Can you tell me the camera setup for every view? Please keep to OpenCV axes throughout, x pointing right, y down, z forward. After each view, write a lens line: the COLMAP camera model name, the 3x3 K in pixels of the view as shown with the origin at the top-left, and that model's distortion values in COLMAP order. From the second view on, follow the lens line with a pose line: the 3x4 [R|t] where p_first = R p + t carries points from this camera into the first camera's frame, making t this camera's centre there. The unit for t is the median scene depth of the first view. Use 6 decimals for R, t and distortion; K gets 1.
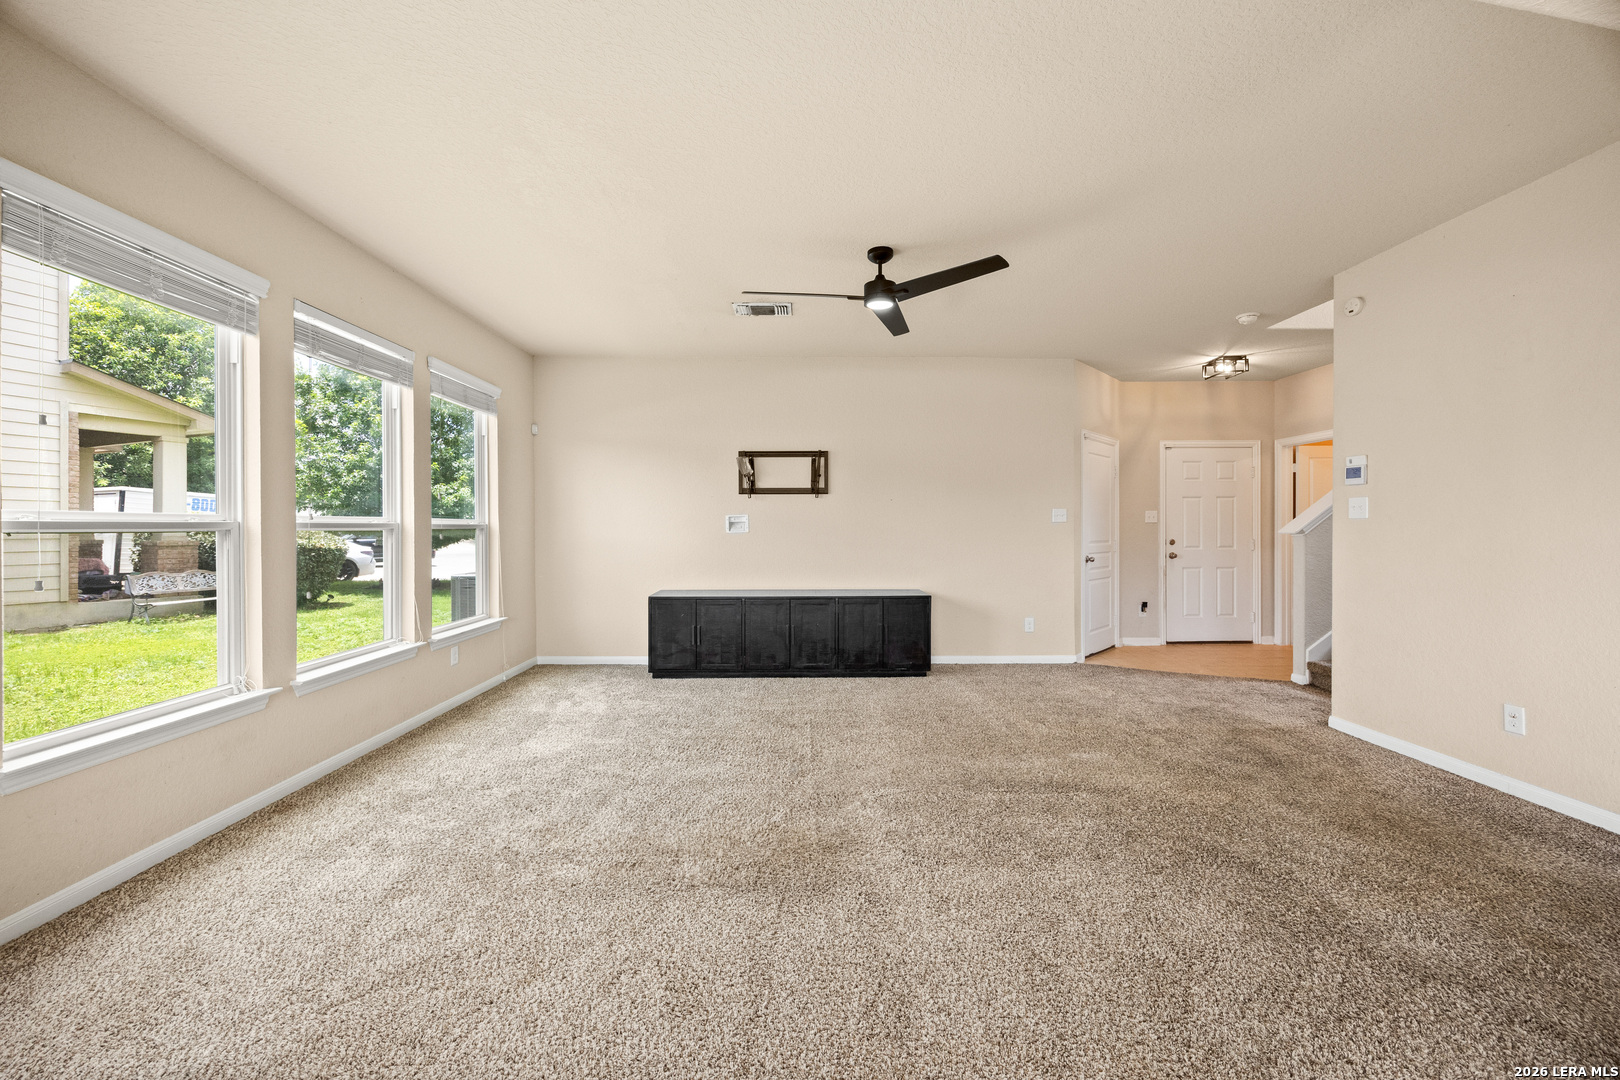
lens RADIAL K [[621.9, 0, 803.1], [0, 621.9, 532.6], [0, 0, 1]] dist [-0.000570, -0.000190]
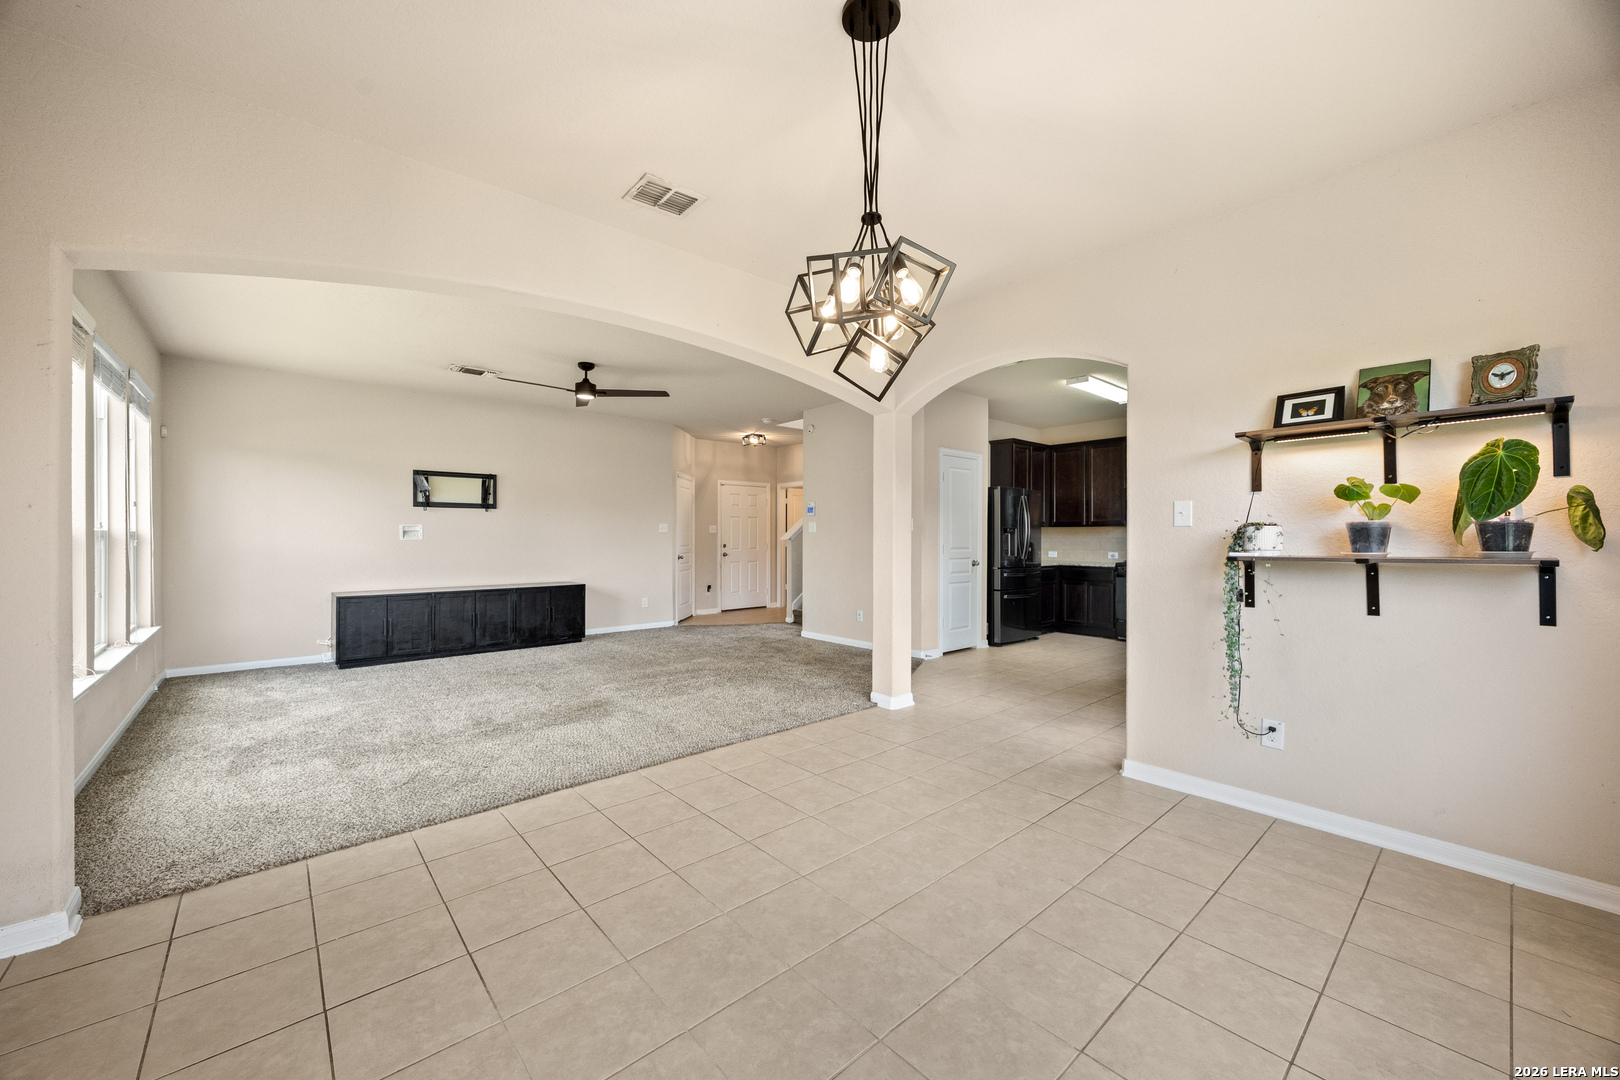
lens RADIAL K [[621.9, 0, 809.9], [0, 621.9, 537.3], [0, 0, 1]] dist [-0.000570, -0.000190]
pose [[0.757849, 0.001873, 0.652427, -0.301770], [0.001080, 0.999991, -0.004125, 0.001052], [-0.652429, 0.003831, 0.757841, -0.368457]]
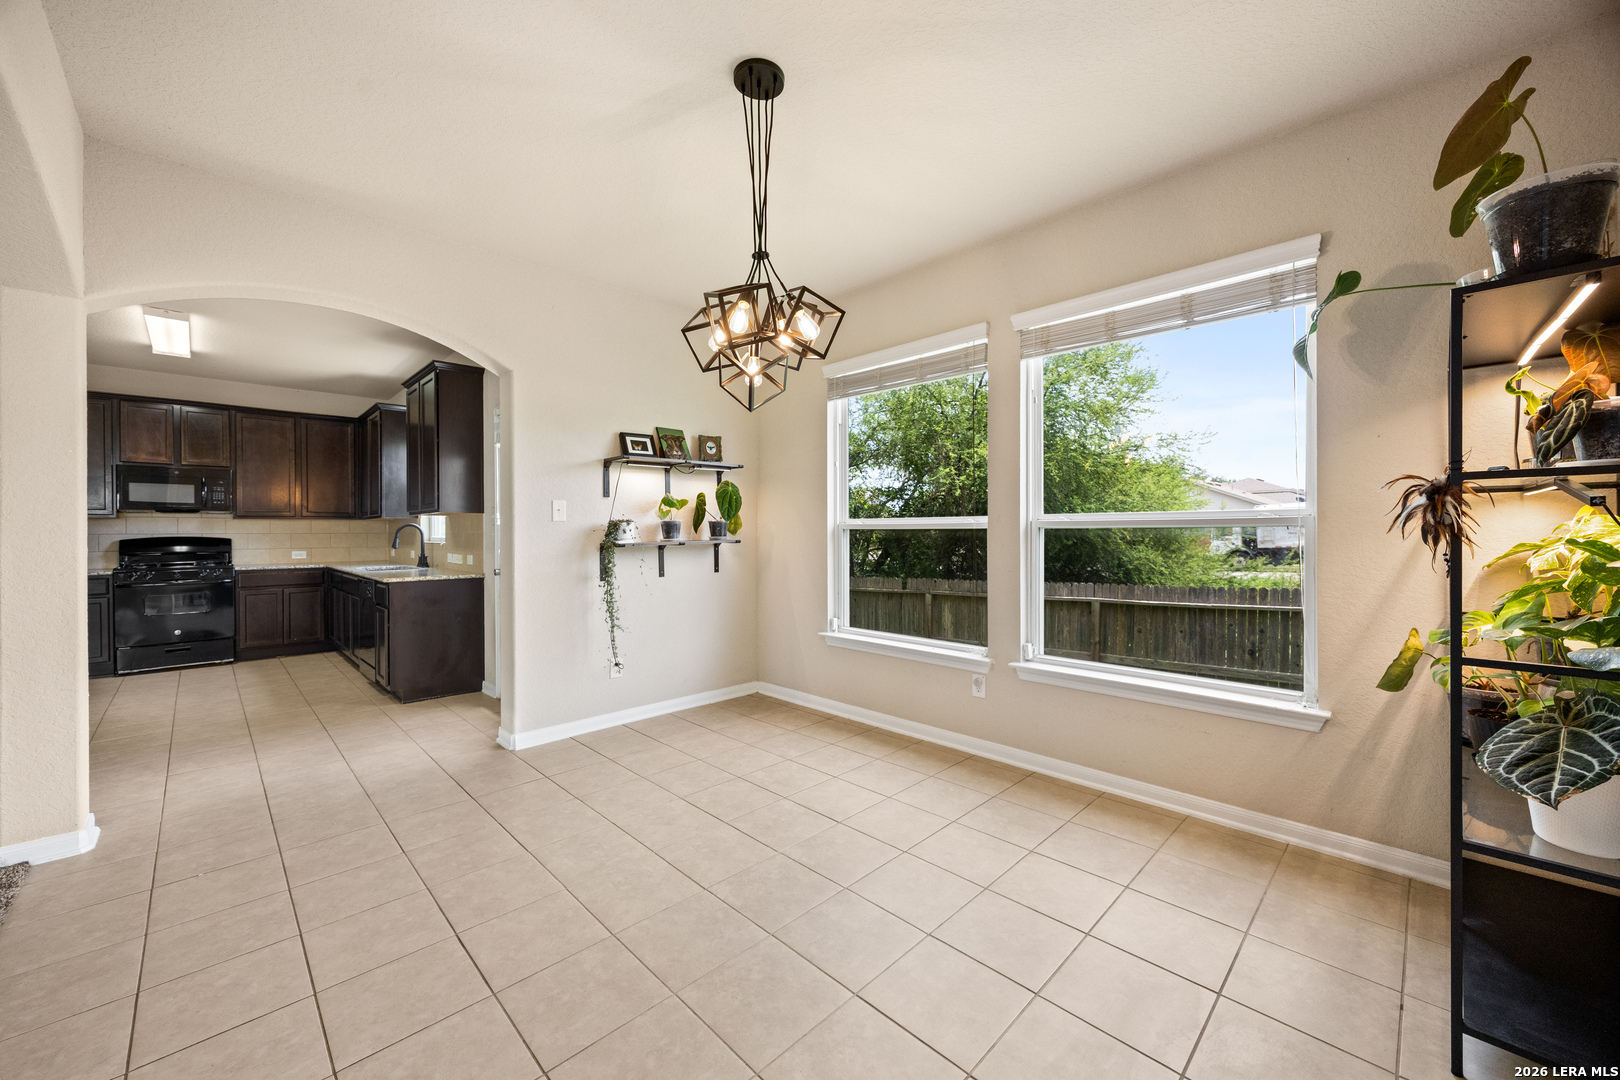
lens RADIAL K [[621.9, 0, 808.4], [0, 621.9, 532.7], [0, 0, 1]] dist [-0.000570, -0.000190]
pose [[-0.692429, 0.002057, 0.721483, -0.361479], [0.010002, 0.999927, 0.006749, -0.000295], [-0.721416, 0.011890, -0.692400, 0.107344]]
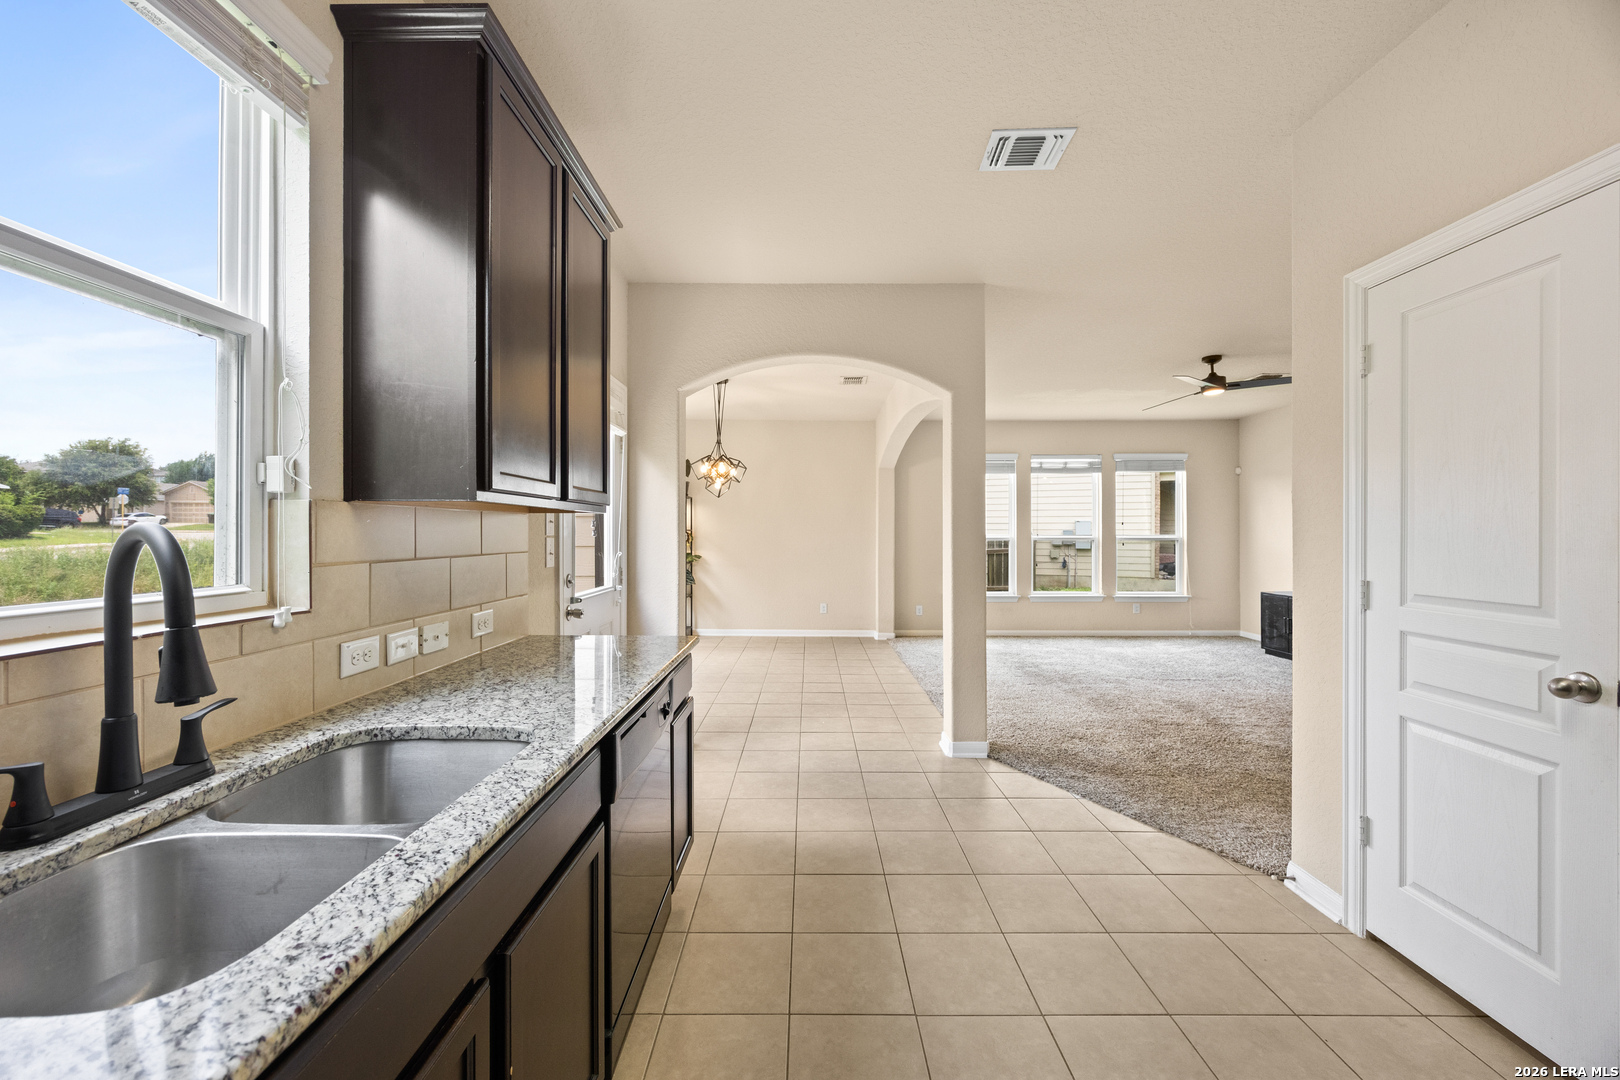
lens RADIAL K [[621.9, 0, 812.1], [0, 621.9, 536.1], [0, 0, 1]] dist [-0.000570, -0.000190]
pose [[-0.007276, 0.004347, -0.999964, 1.007310], [-0.008969, 0.999950, 0.004412, -0.014126], [0.999933, 0.009001, -0.007237, 0.028955]]
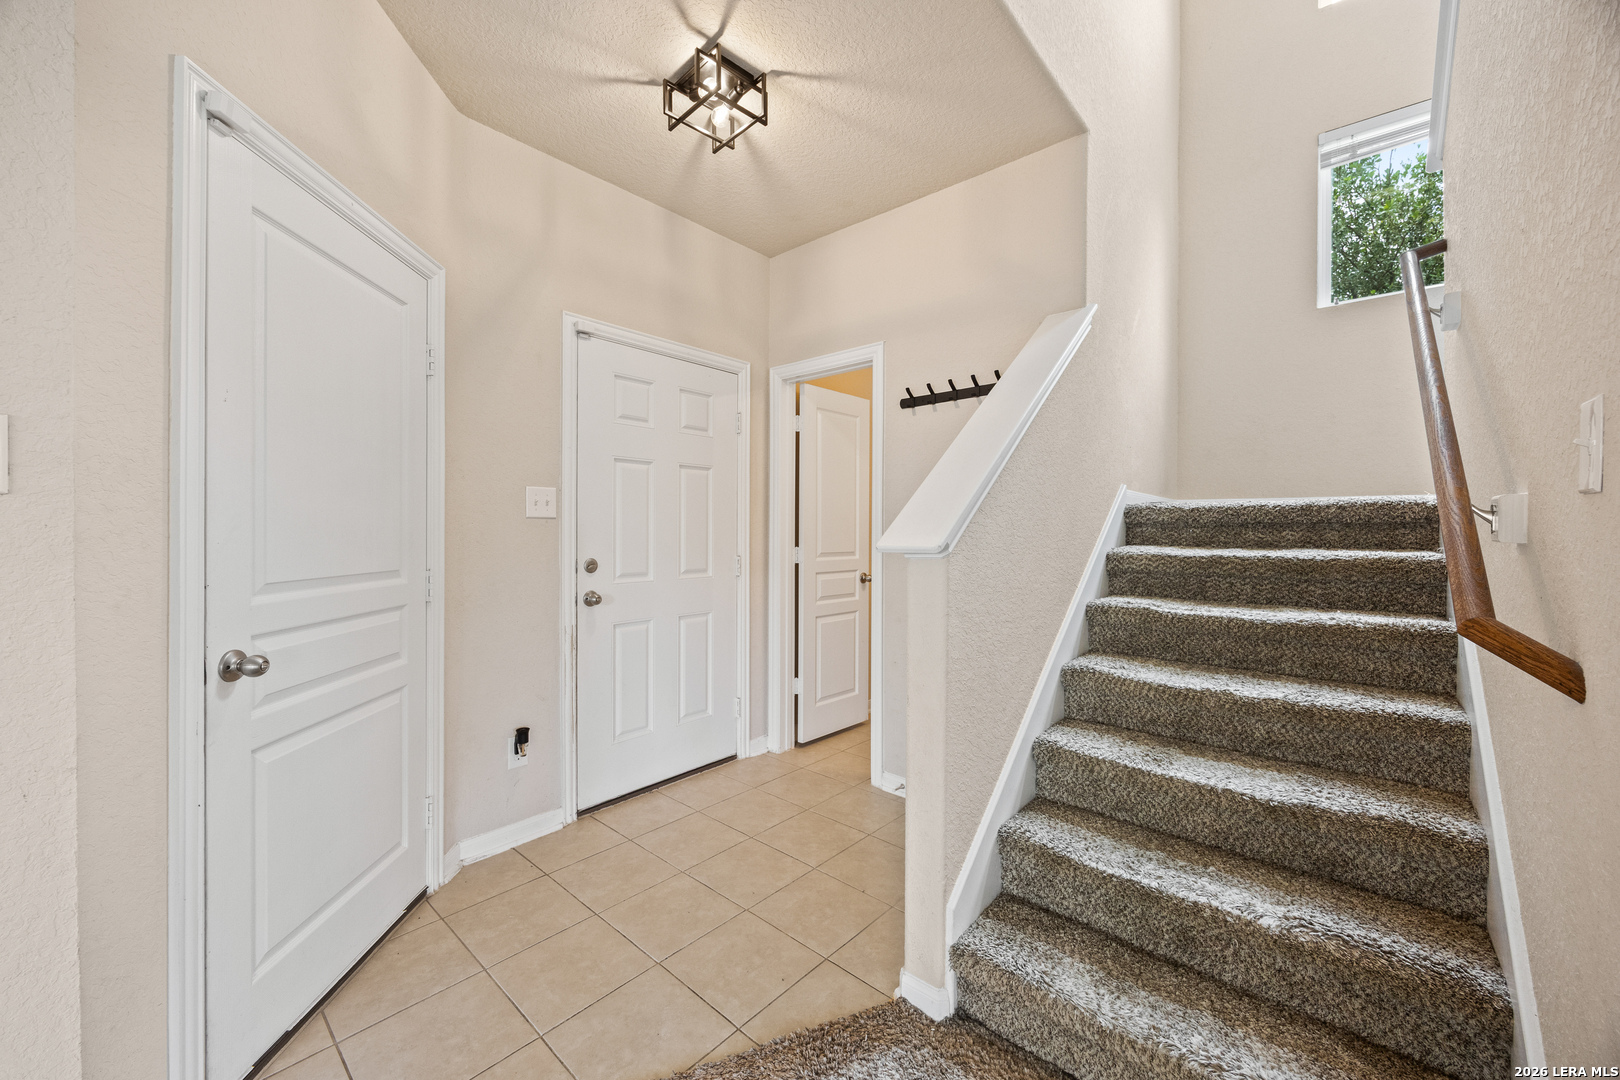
lens RADIAL K [[621.9, 0, 806.1], [0, 621.9, 535.7], [0, 0, 1]] dist [-0.000570, -0.000190]
pose [[0.669210, 0.002737, 0.743068, 0.452955], [-0.001973, 0.999996, -0.001907, -0.004761], [-0.743071, -0.000190, 0.669213, 0.731808]]
